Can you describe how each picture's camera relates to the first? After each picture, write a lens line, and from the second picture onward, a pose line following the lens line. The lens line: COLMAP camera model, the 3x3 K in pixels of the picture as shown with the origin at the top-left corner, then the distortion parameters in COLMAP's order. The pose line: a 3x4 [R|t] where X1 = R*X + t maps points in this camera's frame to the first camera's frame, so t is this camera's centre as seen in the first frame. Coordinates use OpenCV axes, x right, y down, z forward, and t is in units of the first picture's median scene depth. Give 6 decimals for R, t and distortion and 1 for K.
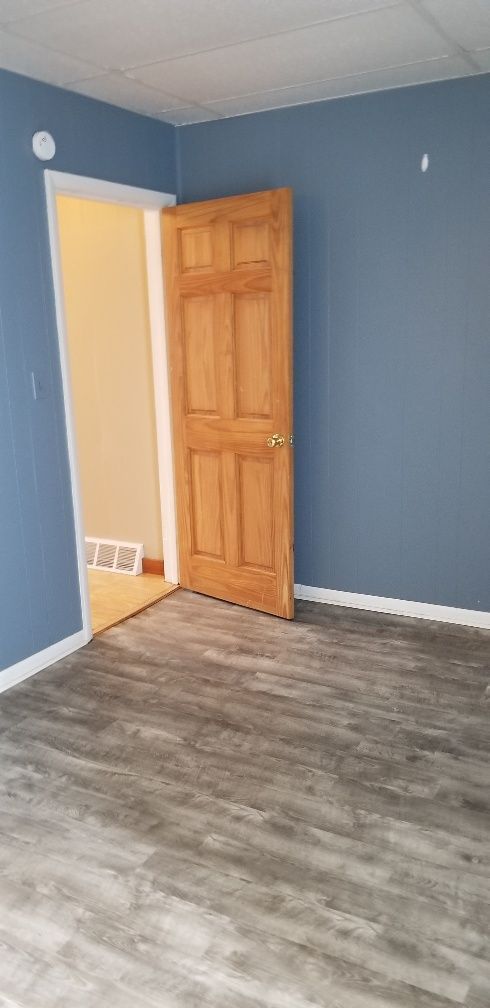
lens RADIAL K [[794.9, 0, 229.9], [0, 794.9, 525.2], [0, 0, 1]] dist [0.101807, -0.206606]
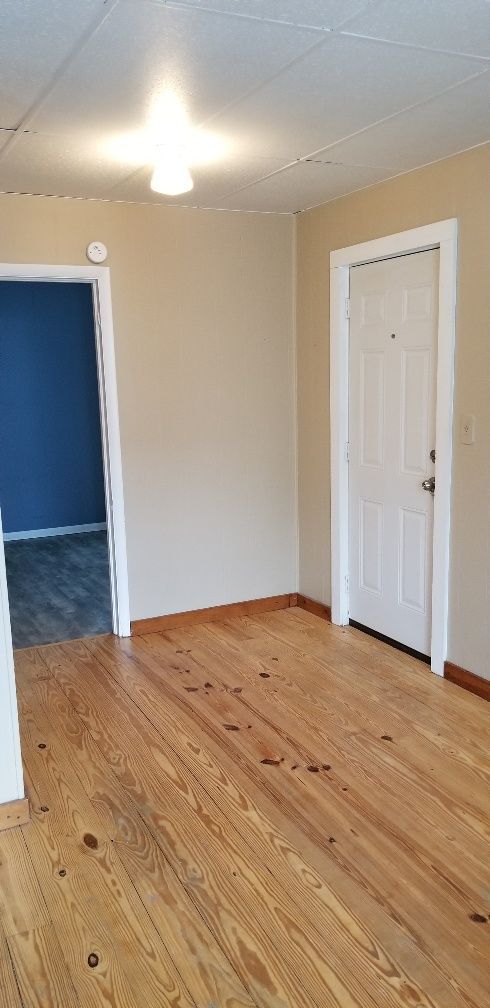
lens RADIAL K [[794.9, 0, 229.9], [0, 794.9, 525.2], [0, 0, 1]] dist [0.101807, -0.206606]
pose [[-0.834071, -0.048008, 0.549564, -1.165143], [0.186609, 0.912925, 0.362966, -0.501493], [-0.519136, 0.405293, -0.752486, 2.060072]]
